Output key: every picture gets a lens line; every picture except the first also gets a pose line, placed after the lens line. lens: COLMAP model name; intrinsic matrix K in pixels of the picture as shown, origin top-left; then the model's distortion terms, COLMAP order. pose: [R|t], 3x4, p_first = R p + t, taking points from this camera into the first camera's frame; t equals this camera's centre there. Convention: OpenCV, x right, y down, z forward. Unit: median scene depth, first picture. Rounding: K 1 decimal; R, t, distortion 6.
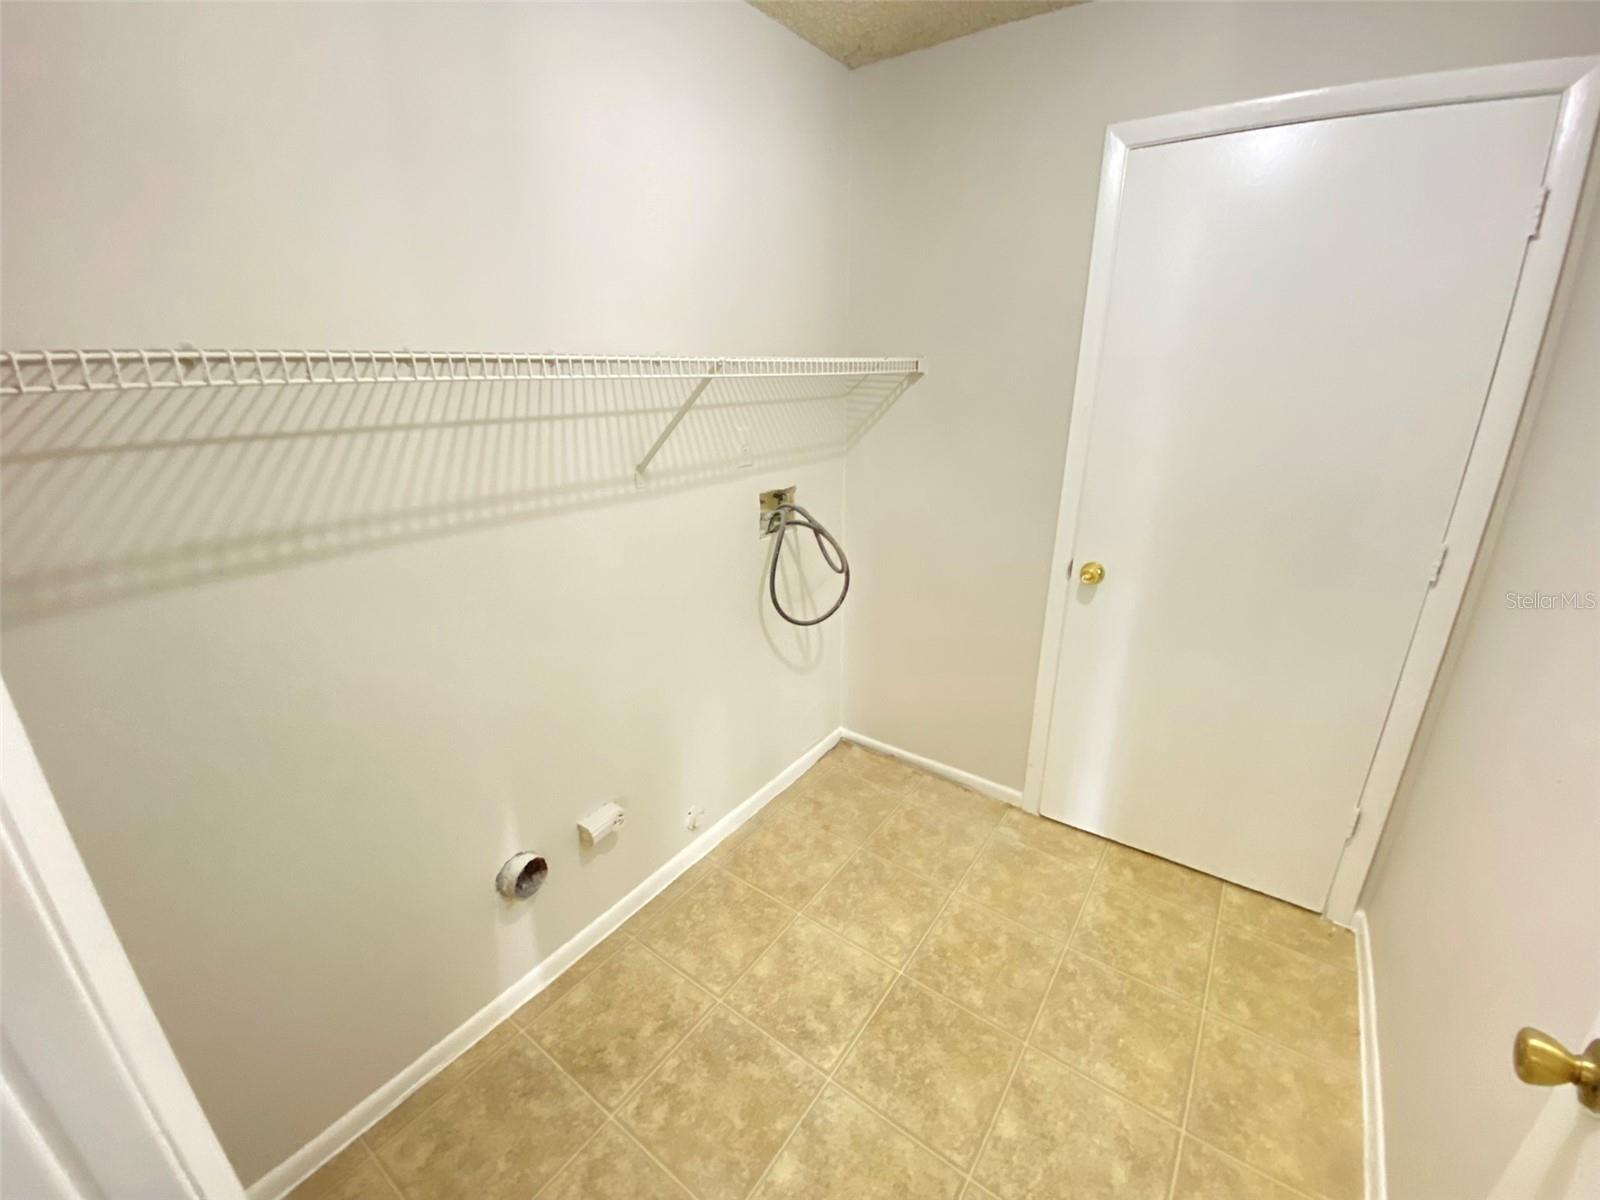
lens RADIAL K [[648.4, 0, 800.5], [0, 648.4, 596.2], [0, 0, 1]] dist [-0.015409, -0.007381]
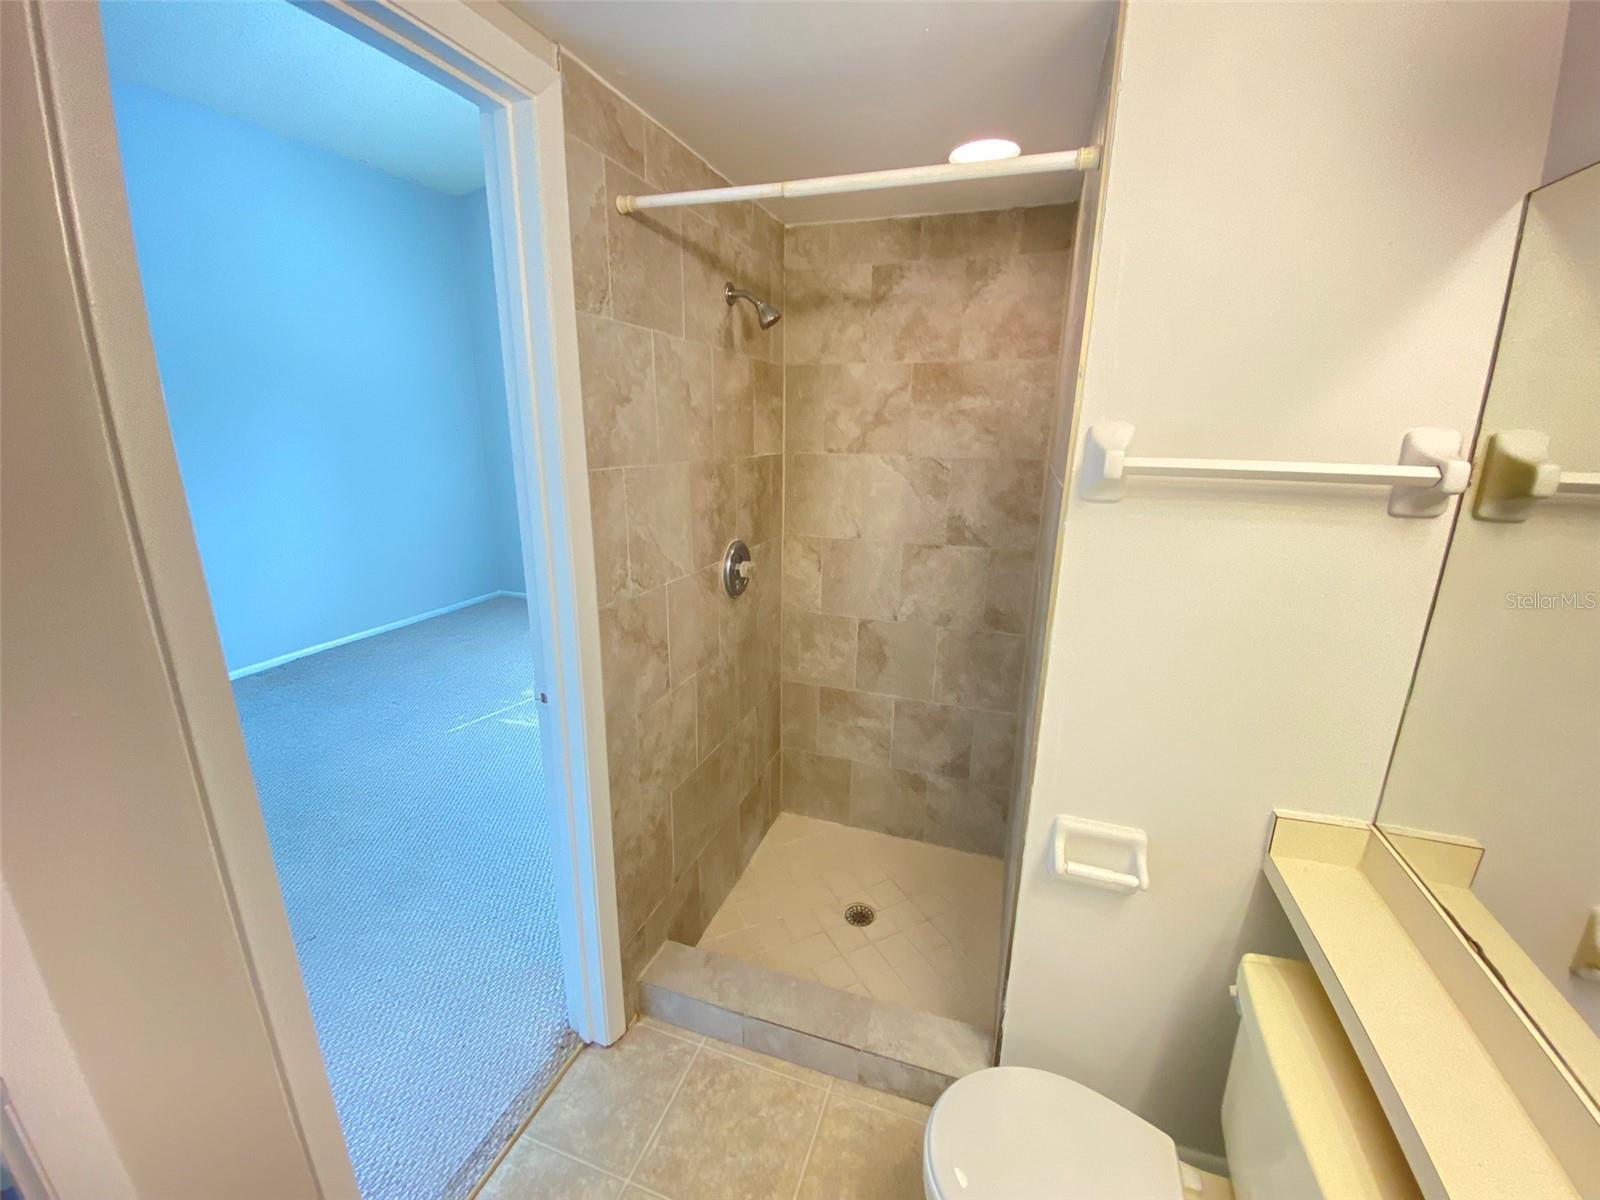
lens RADIAL K [[648.4, 0, 800.8], [0, 648.4, 597.4], [0, 0, 1]] dist [-0.015409, -0.007381]
pose [[0.295121, 0.258250, -0.919897, 0.926203], [-0.338295, 0.928654, 0.152176, -0.235552], [0.893566, 0.266286, 0.361430, 0.622916]]
